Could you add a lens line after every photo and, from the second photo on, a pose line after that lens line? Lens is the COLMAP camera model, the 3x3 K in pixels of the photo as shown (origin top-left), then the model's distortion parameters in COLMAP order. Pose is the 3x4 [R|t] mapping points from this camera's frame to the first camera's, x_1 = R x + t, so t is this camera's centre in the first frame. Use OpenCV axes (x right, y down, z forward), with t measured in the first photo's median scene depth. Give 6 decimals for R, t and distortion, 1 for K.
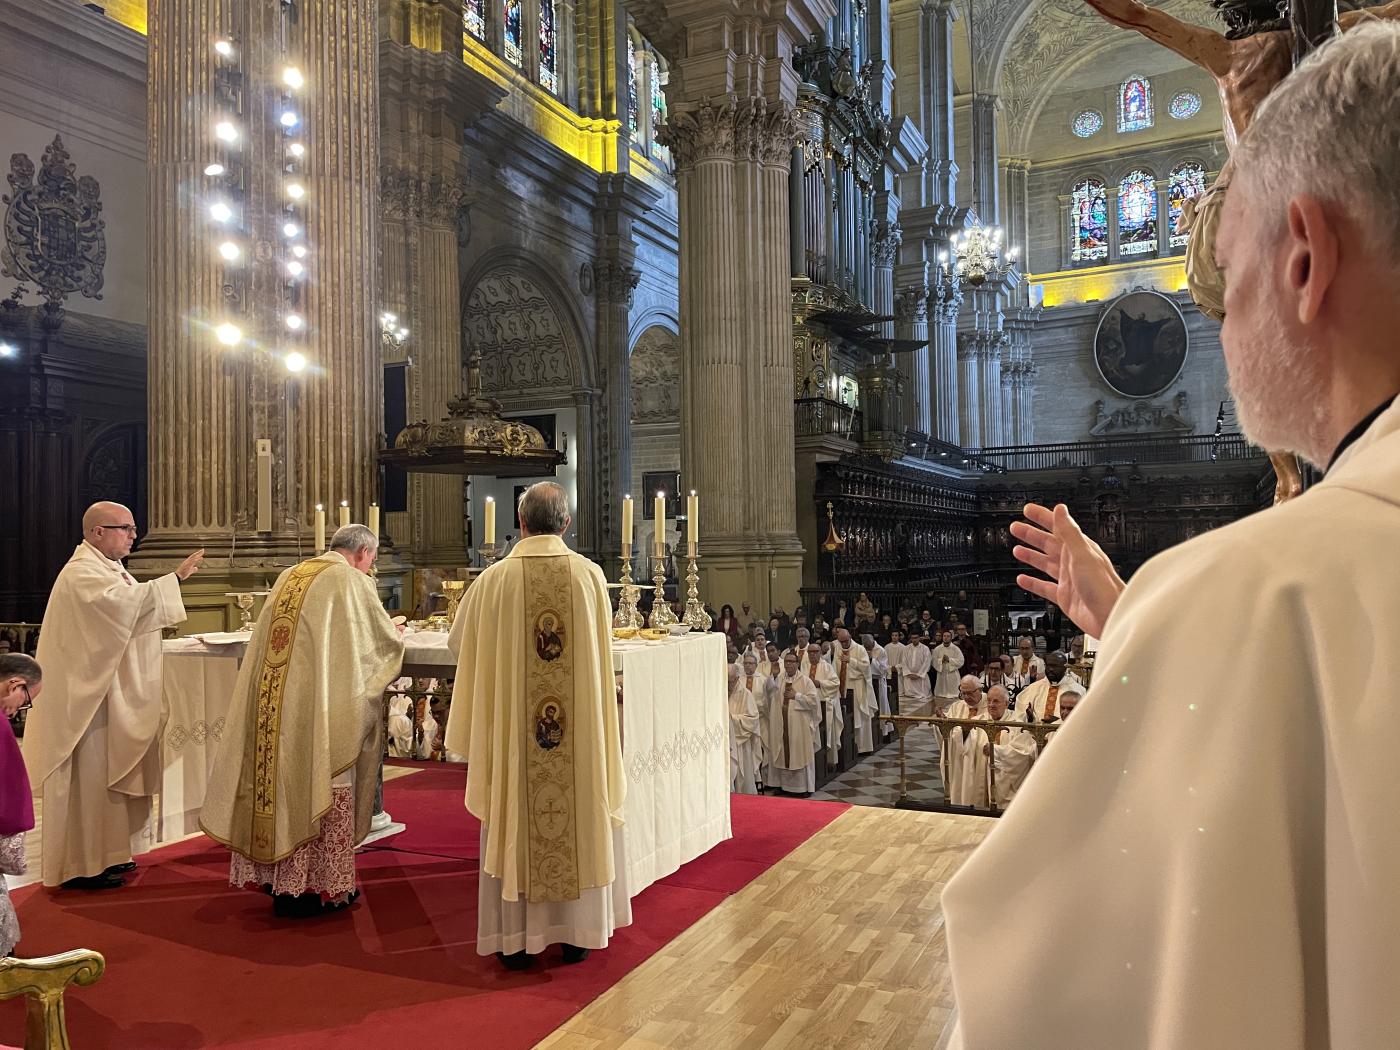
lens RADIAL K [[1065.4, 0, 699.1], [0, 1065.4, 523.4], [0, 0, 1]] dist [0.076971, -0.099797]
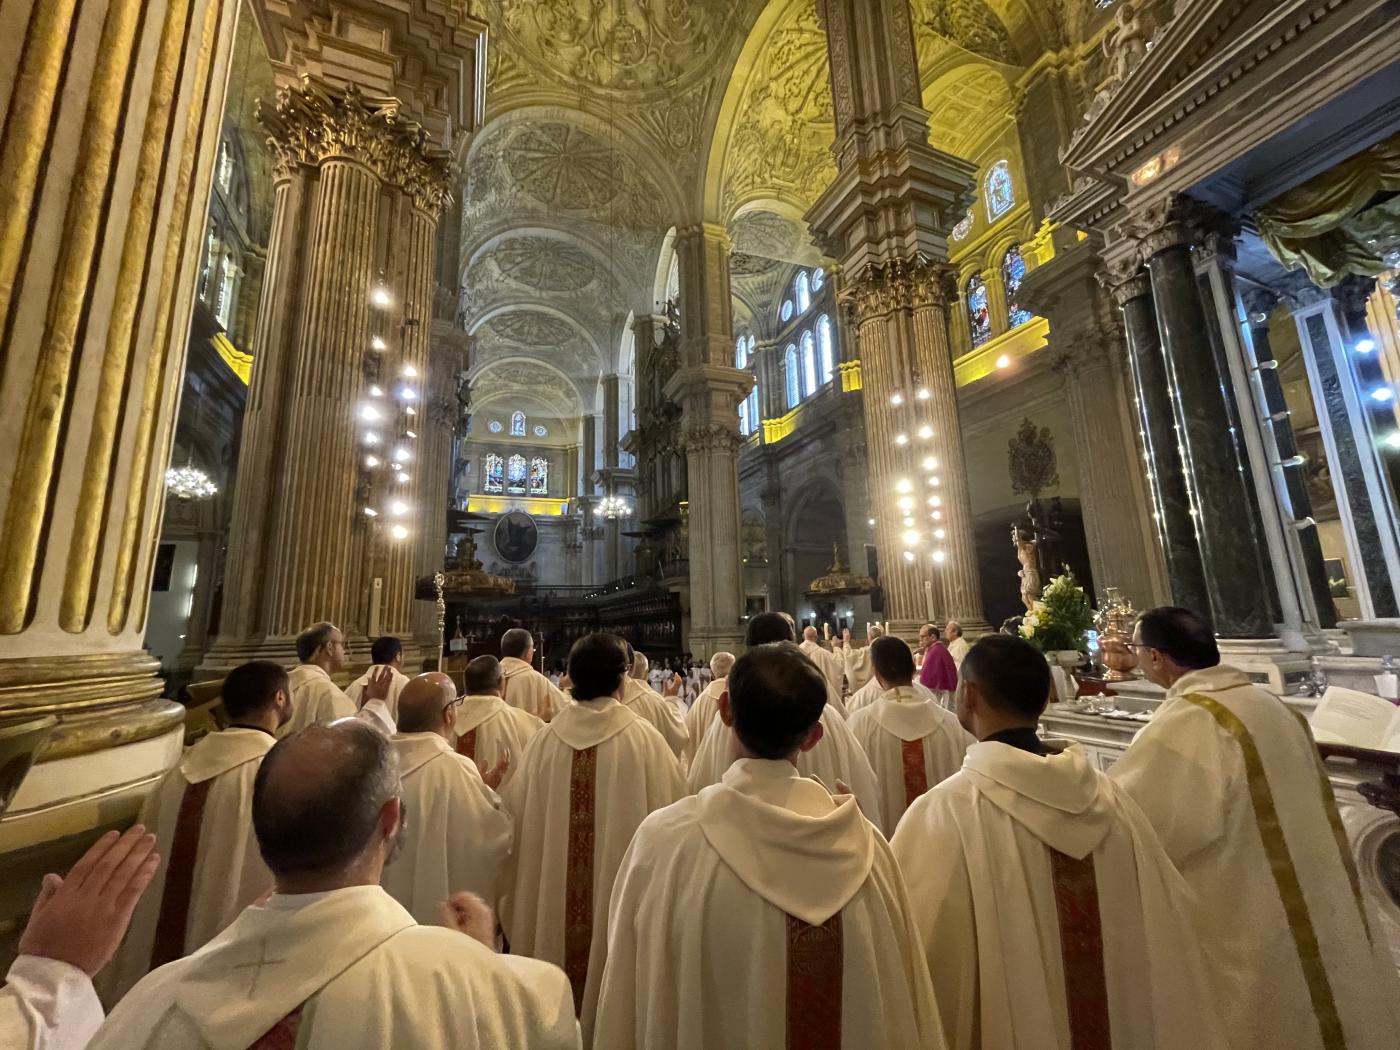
lens RADIAL K [[572.5, 0, 709.3], [0, 572.5, 517.9], [0, 0, 1]] dist [0.000588, 0.000066]
pose [[0.668216, 0.136502, 0.731337, -0.239606], [0.000659, 0.982915, -0.184061, -0.003187], [-0.743967, 0.123475, 0.656709, 0.019983]]
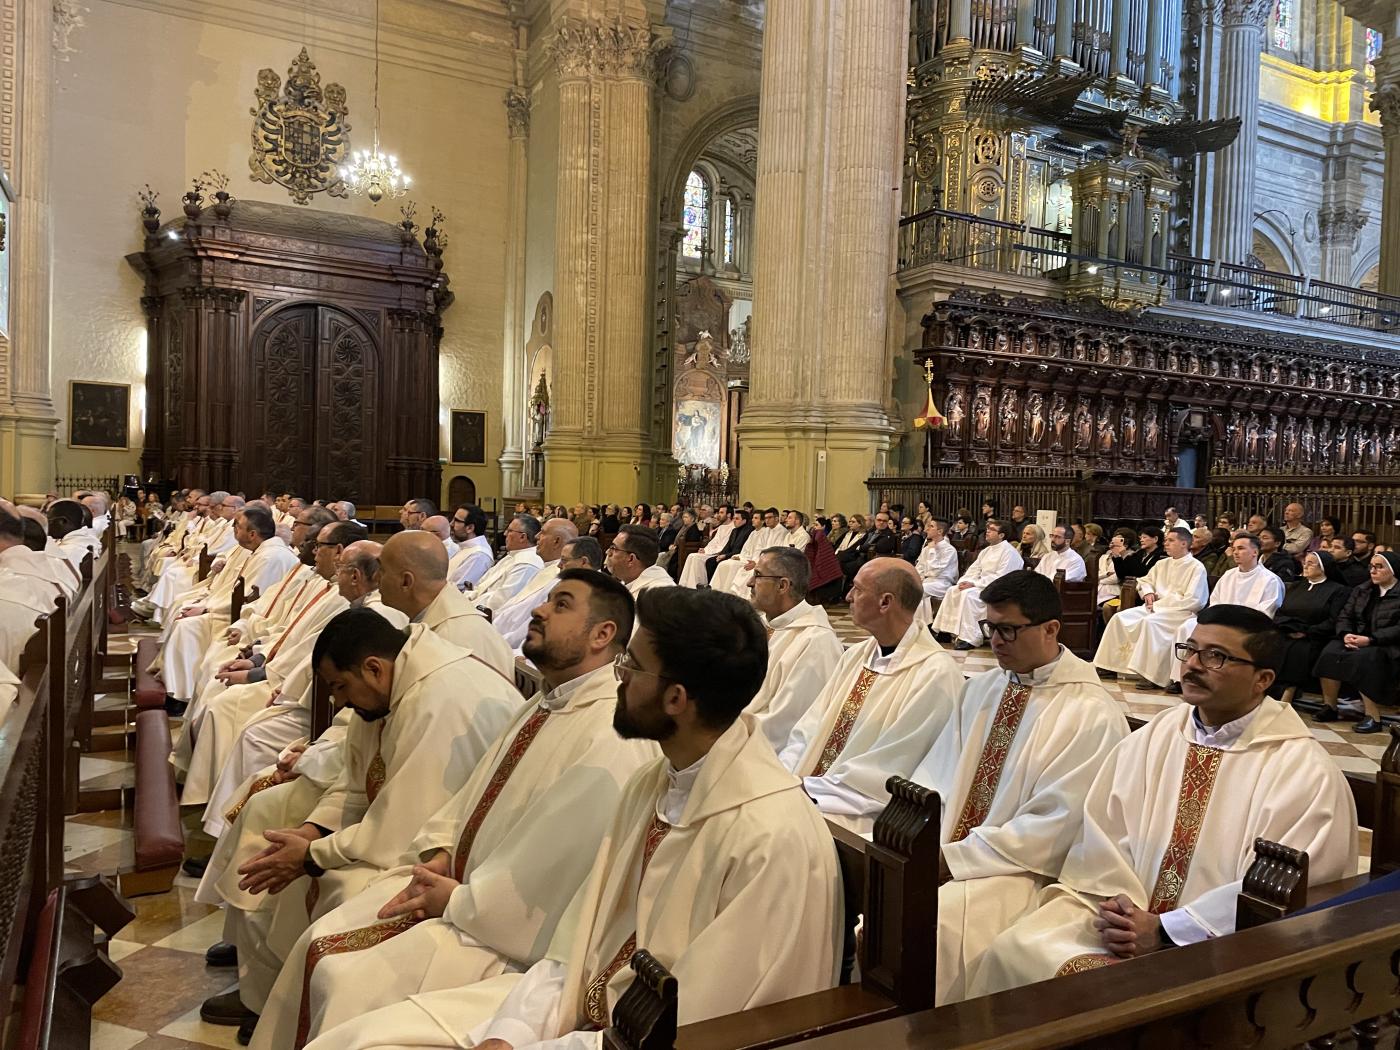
lens RADIAL K [[1062.1, 0, 710.8], [0, 1062.1, 531.8], [0, 0, 1]] dist [0.074984, -0.084081]
pose [[0.805508, 0.060909, -0.589446, 0.315261], [-0.029768, 0.997607, 0.062406, 0.039642], [0.591837, -0.032722, 0.805393, 0.255639]]
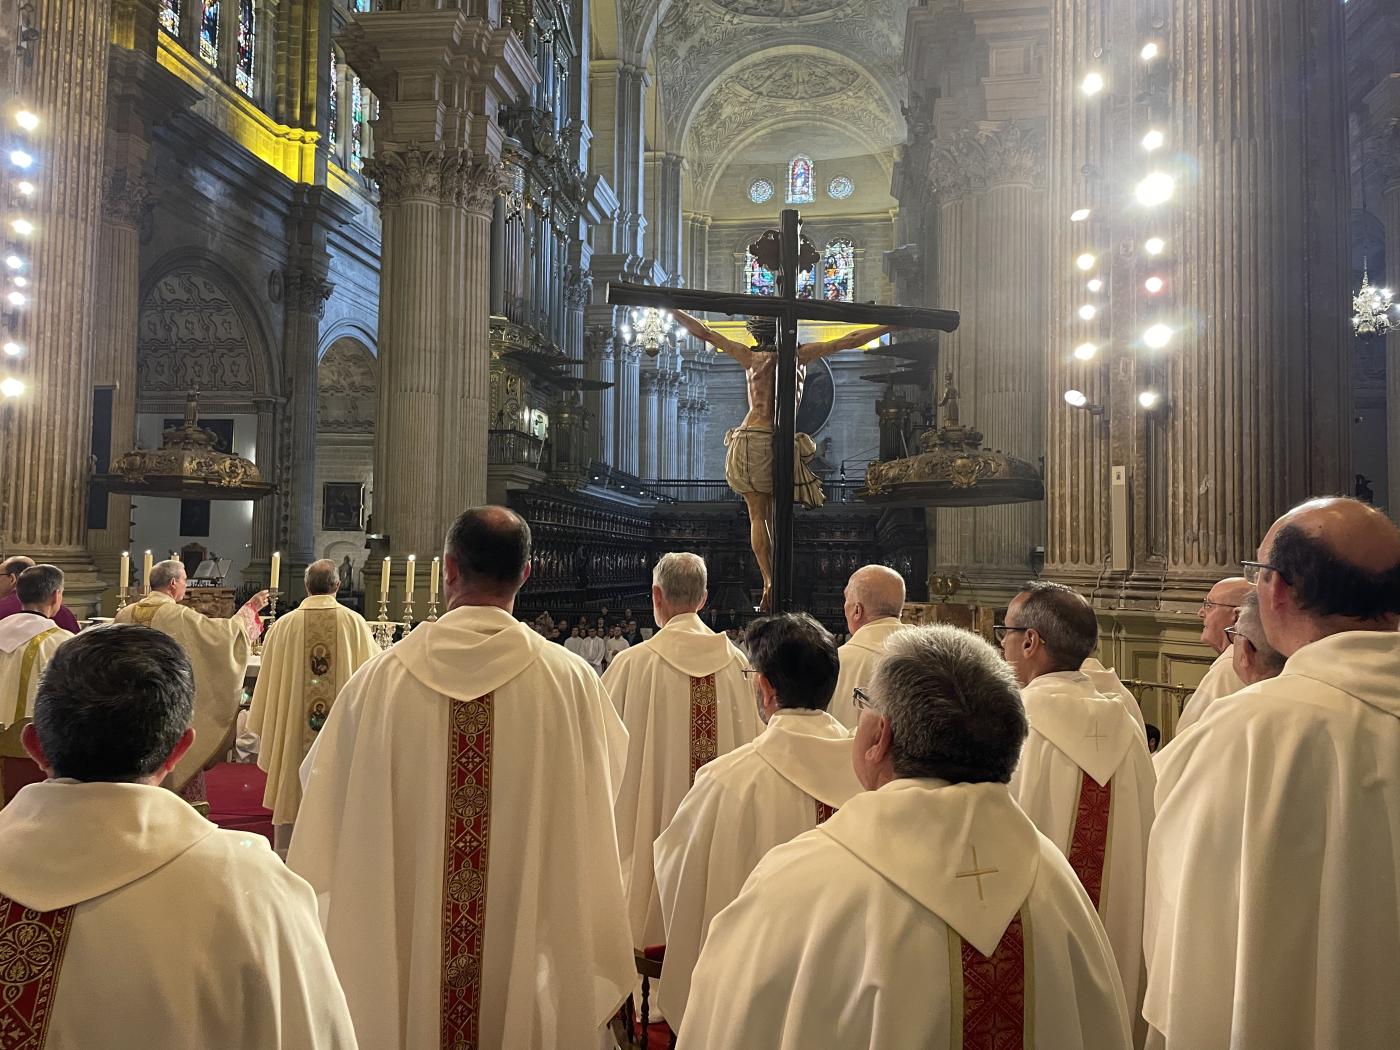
lens RADIAL K [[1065.4, 0, 702.4], [0, 1065.4, 518.1], [0, 0, 1]] dist [0.076971, -0.099797]
pose [[0.955020, 0.045921, 0.292966, -0.011936], [-0.040920, 0.998893, -0.023180, -0.008746], [-0.293706, 0.010149, 0.955842, -0.066280]]
